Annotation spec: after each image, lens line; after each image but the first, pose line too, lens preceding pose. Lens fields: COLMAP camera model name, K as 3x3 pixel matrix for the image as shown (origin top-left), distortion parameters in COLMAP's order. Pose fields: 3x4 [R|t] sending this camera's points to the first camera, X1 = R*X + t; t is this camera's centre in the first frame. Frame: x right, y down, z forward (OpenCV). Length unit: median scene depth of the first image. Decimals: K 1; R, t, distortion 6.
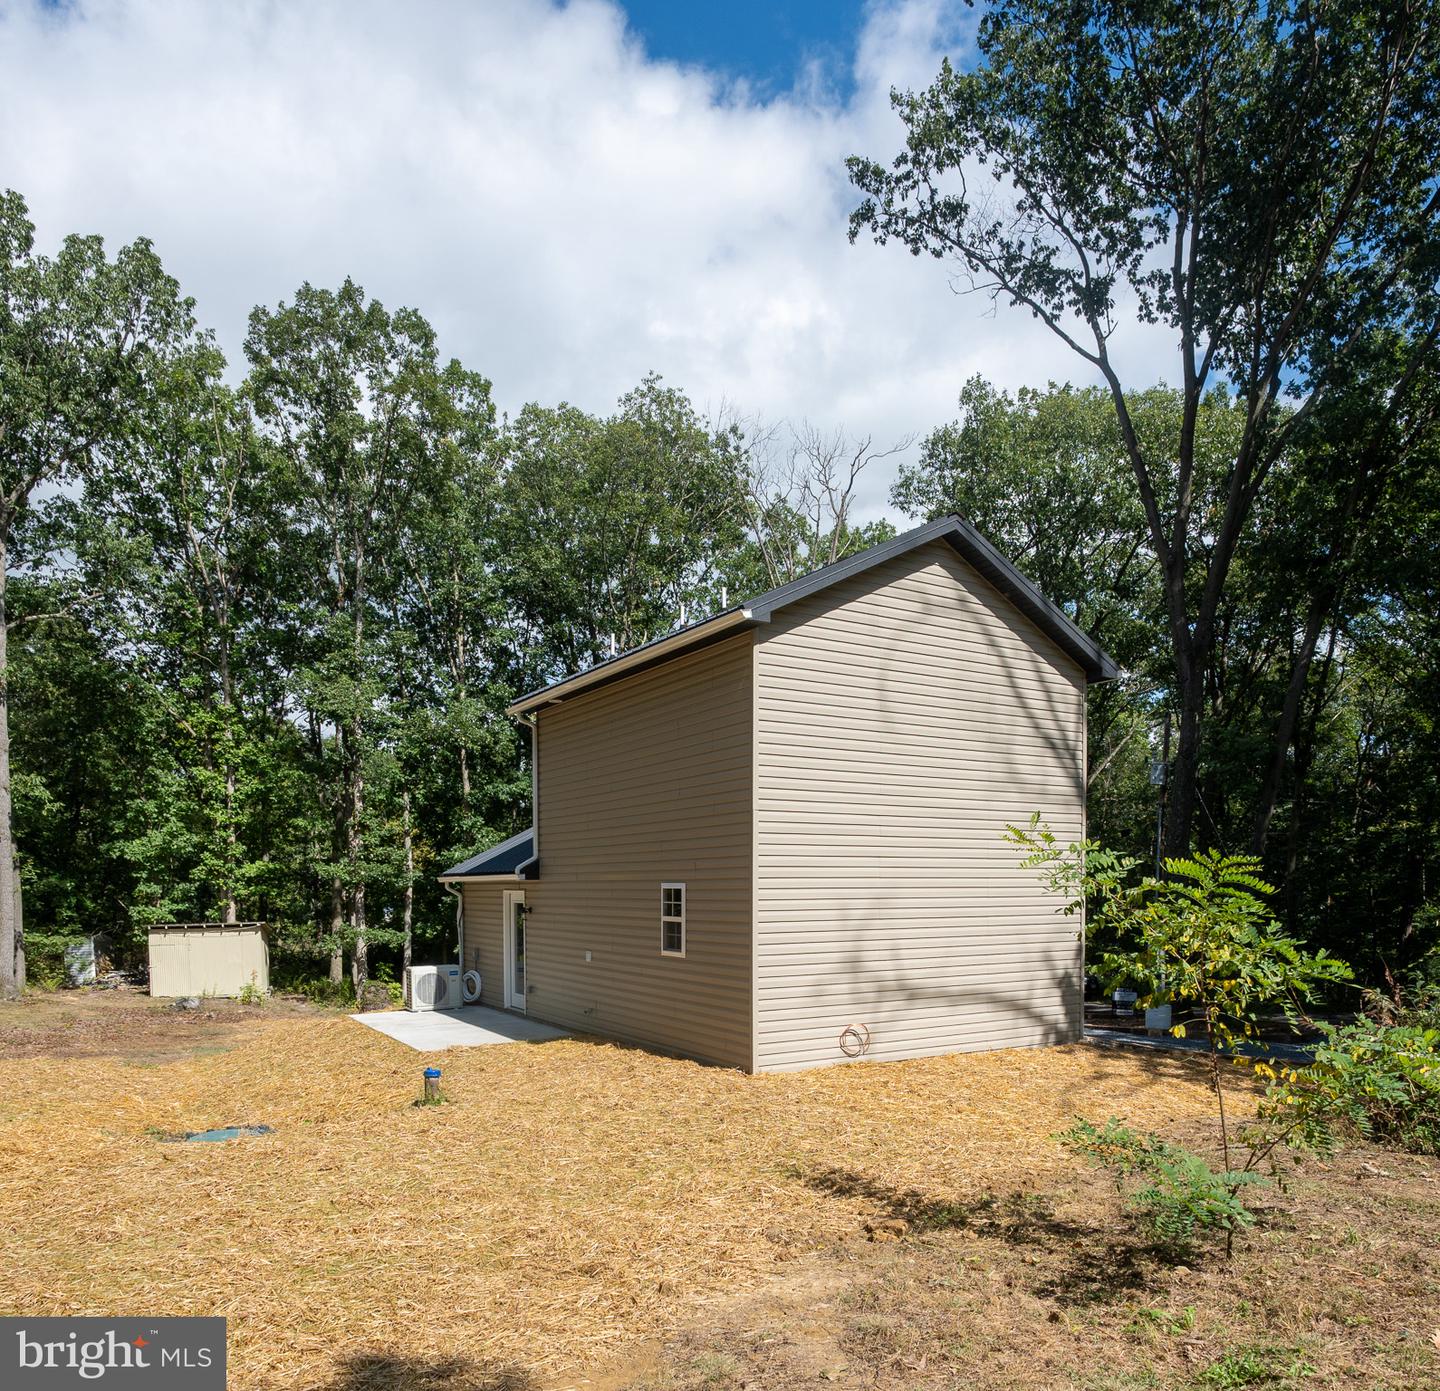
lens RADIAL K [[1029.4, 0, 690.2], [0, 1029.4, 902.6], [0, 0, 1]] dist [0.004456, -0.002000]
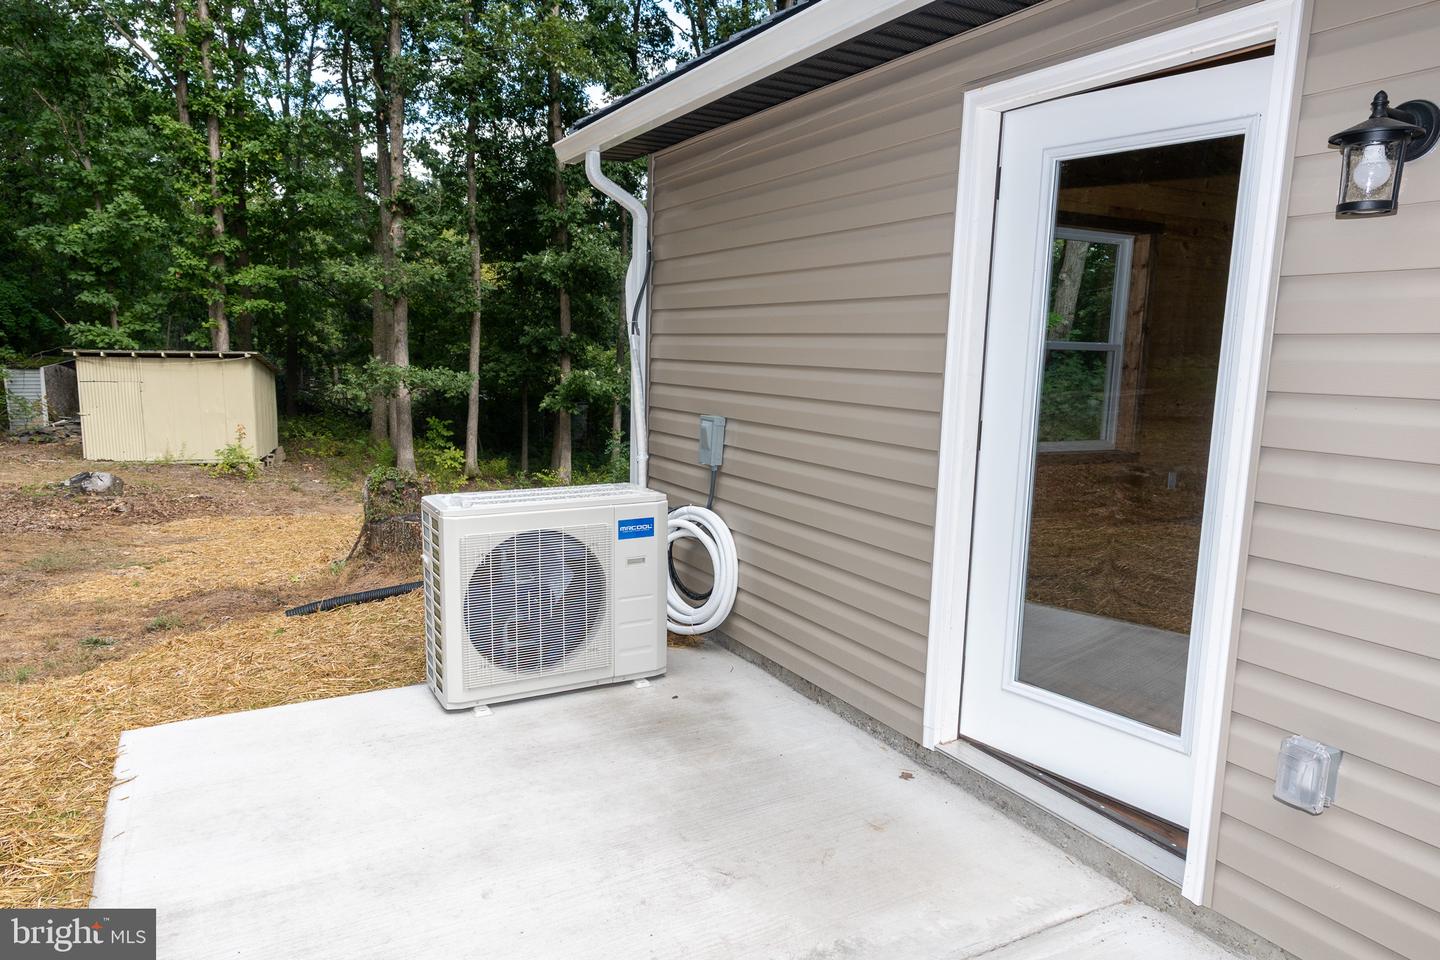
lens RADIAL K [[946.3, 0, 715.9], [0, 946.3, 483.0], [0, 0, 1]] dist [0.004559, 0.000447]
pose [[0.999209, 0.034122, -0.020430, -0.099355], [-0.031297, 0.991605, 0.125456, 0.016505], [0.024540, -0.124718, 0.991889, 0.374975]]
